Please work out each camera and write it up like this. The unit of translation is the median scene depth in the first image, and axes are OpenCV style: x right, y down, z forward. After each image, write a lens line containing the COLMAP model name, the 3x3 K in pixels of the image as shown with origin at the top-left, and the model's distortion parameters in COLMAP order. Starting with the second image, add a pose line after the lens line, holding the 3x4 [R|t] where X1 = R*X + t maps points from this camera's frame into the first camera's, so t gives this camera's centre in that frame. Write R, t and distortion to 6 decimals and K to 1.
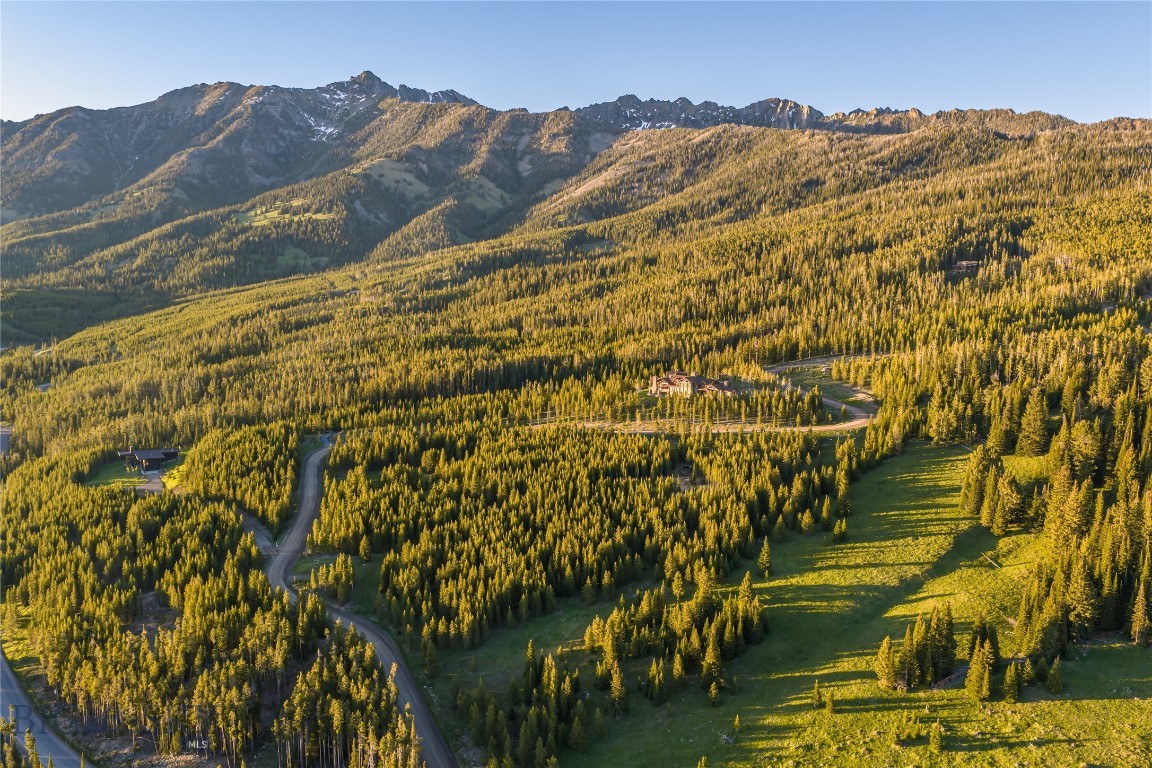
lens RADIAL K [[940.3, 0, 581.2], [0, 940.3, 448.4], [0, 0, 1]] dist [0.014644, -0.025454]
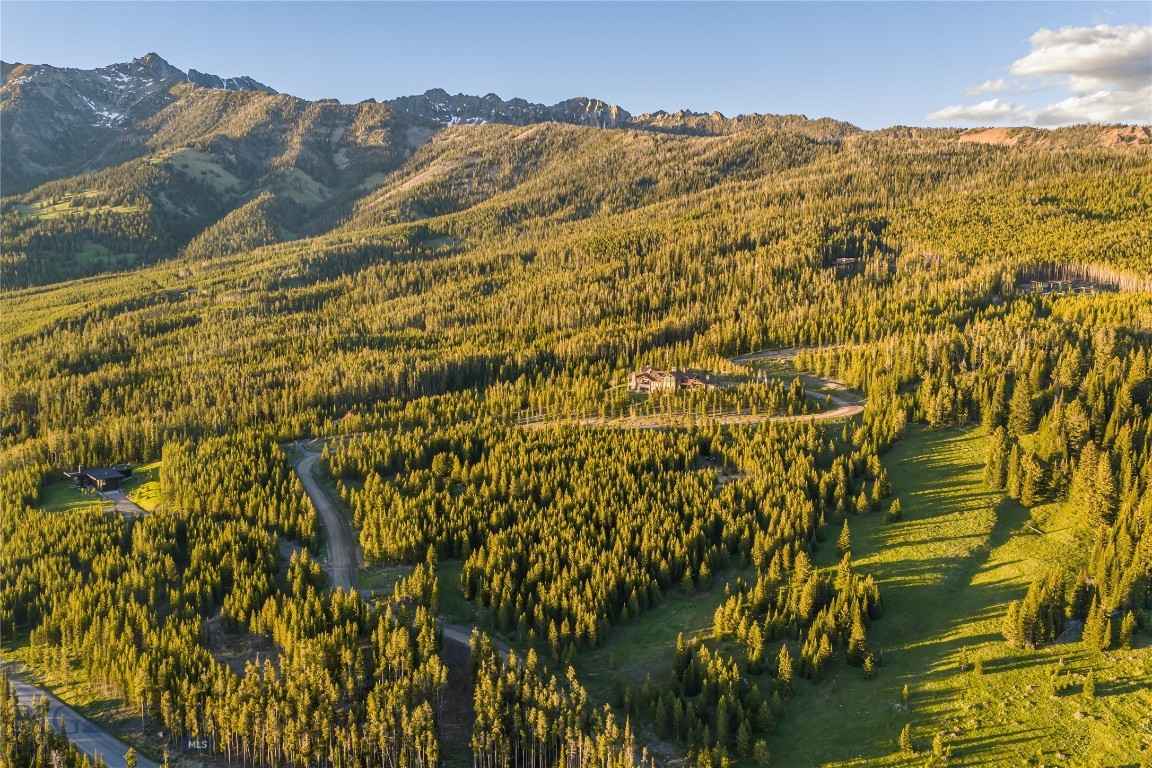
lens RADIAL K [[940.3, 0, 581.2], [0, 940.3, 448.4], [0, 0, 1]] dist [0.014644, -0.025454]
pose [[0.976601, -0.044437, 0.210416, -0.057988], [0.043453, 0.999012, 0.009299, -0.001798], [-0.210622, 0.000062, 0.977568, 0.003319]]
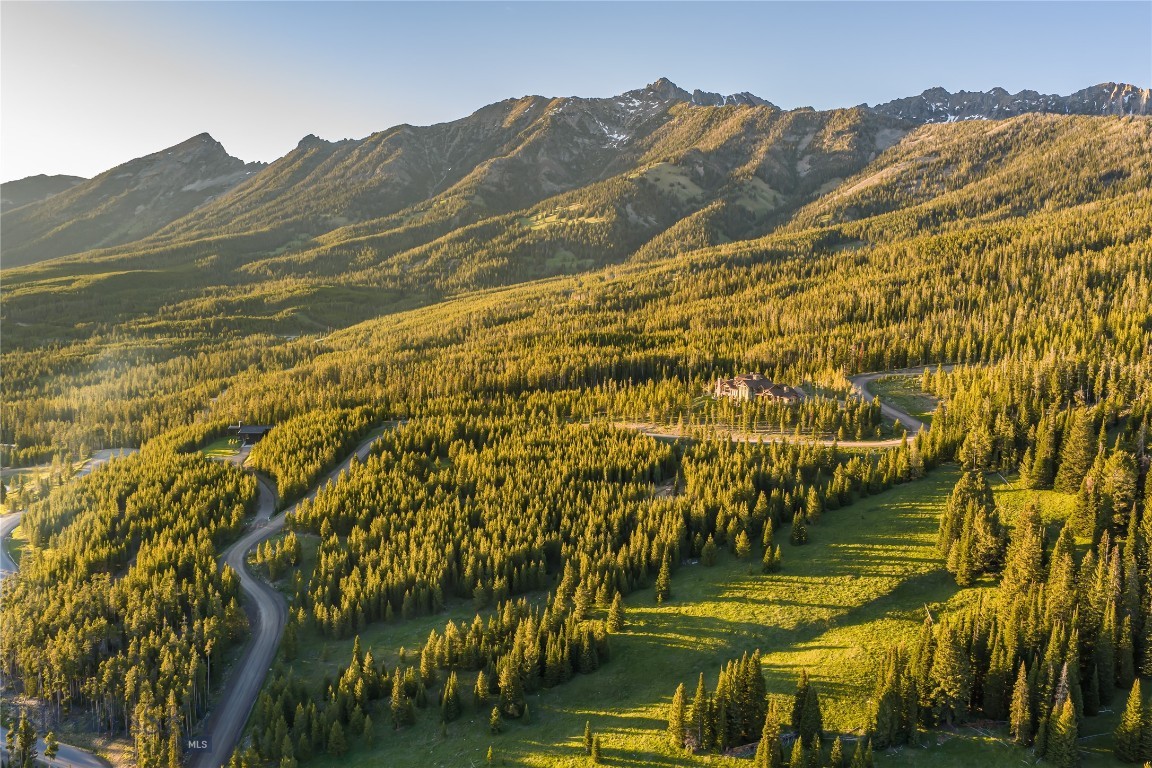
lens RADIAL K [[940.3, 0, 581.2], [0, 940.3, 448.4], [0, 0, 1]] dist [0.014644, -0.025454]
pose [[0.947791, 0.066445, -0.311894, 0.071190], [-0.068123, 0.997662, 0.005526, -0.001209], [0.311532, 0.016010, 0.950101, 0.024867]]
